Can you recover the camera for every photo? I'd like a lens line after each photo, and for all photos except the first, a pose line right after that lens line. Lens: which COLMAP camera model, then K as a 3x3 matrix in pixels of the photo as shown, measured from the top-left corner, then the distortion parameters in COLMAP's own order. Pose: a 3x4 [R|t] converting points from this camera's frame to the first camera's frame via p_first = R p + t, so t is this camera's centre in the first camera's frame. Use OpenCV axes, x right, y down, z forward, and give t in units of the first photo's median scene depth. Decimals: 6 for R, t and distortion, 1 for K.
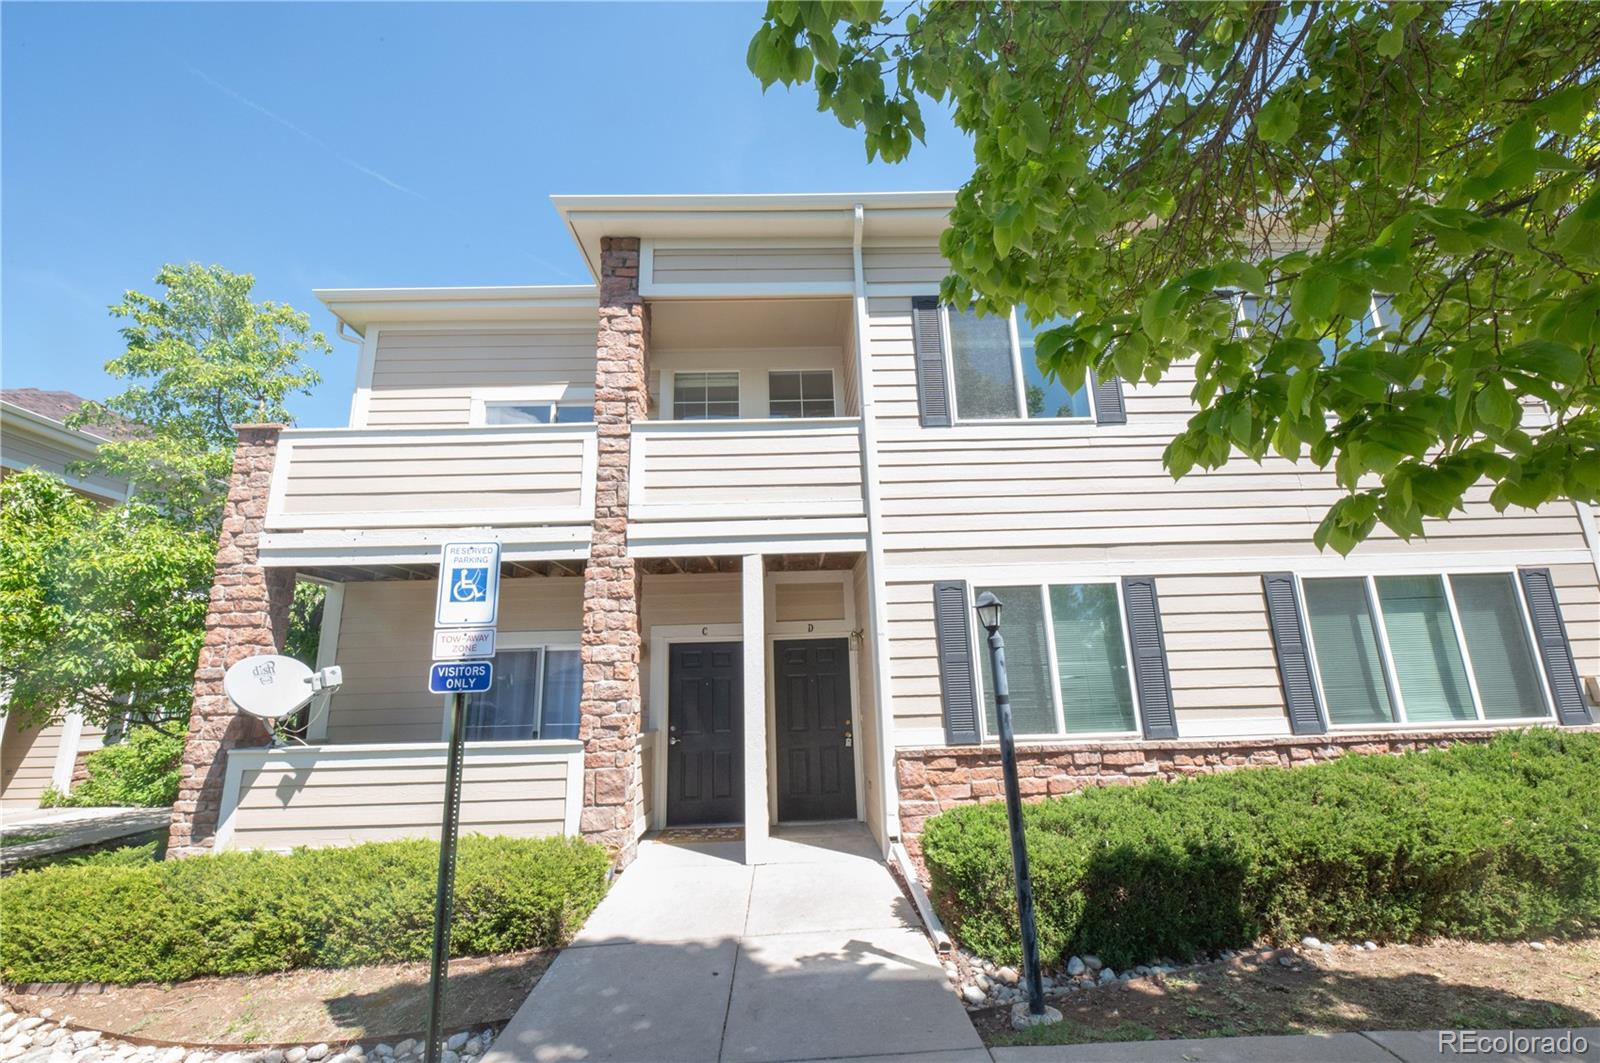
lens RADIAL K [[643.0, 0, 789.9], [0, 643.0, 519.7], [0, 0, 1]] dist [0.001833, -0.003864]
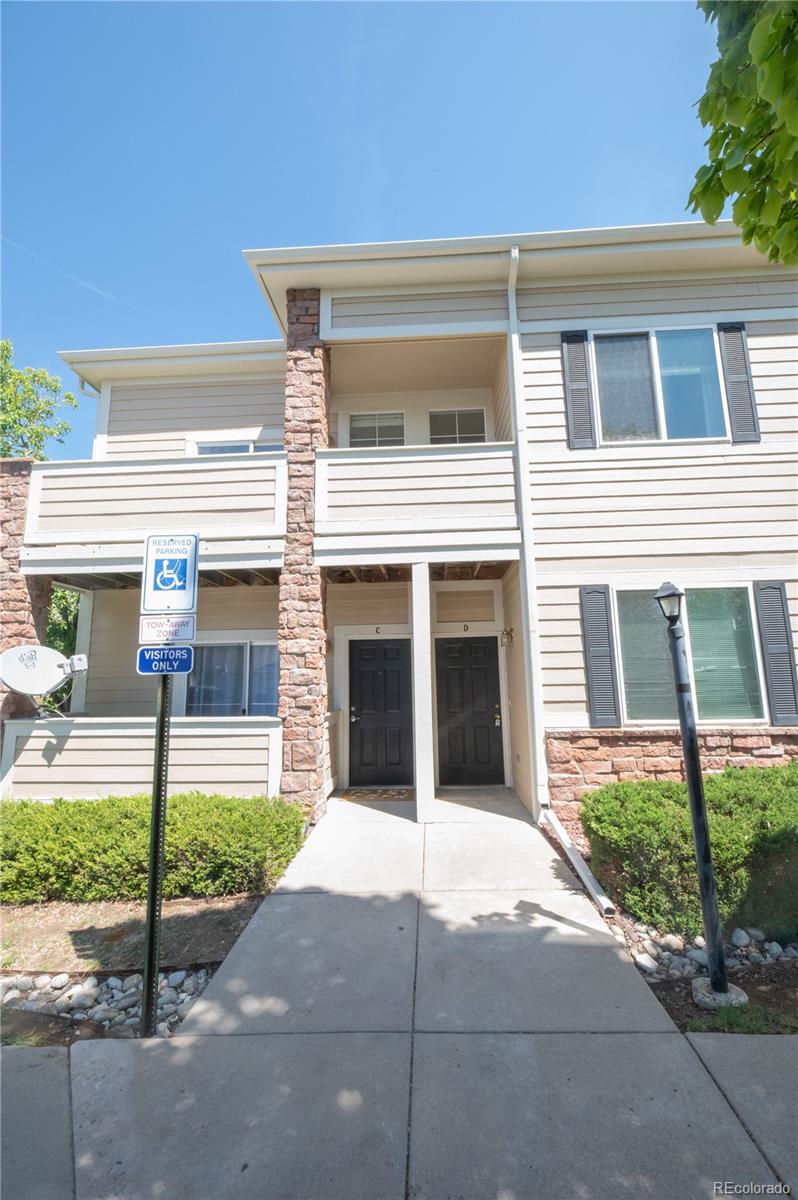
lens RADIAL K [[482.3, 0, 392.6], [0, 482.3, 583.3], [0, 0, 1]] dist [0.001833, -0.003864]
pose [[0.996609, -0.004027, -0.082179, -0.037782], [0.008906, 0.998213, 0.059090, 0.040368], [0.081794, -0.059621, 0.994864, 0.132281]]
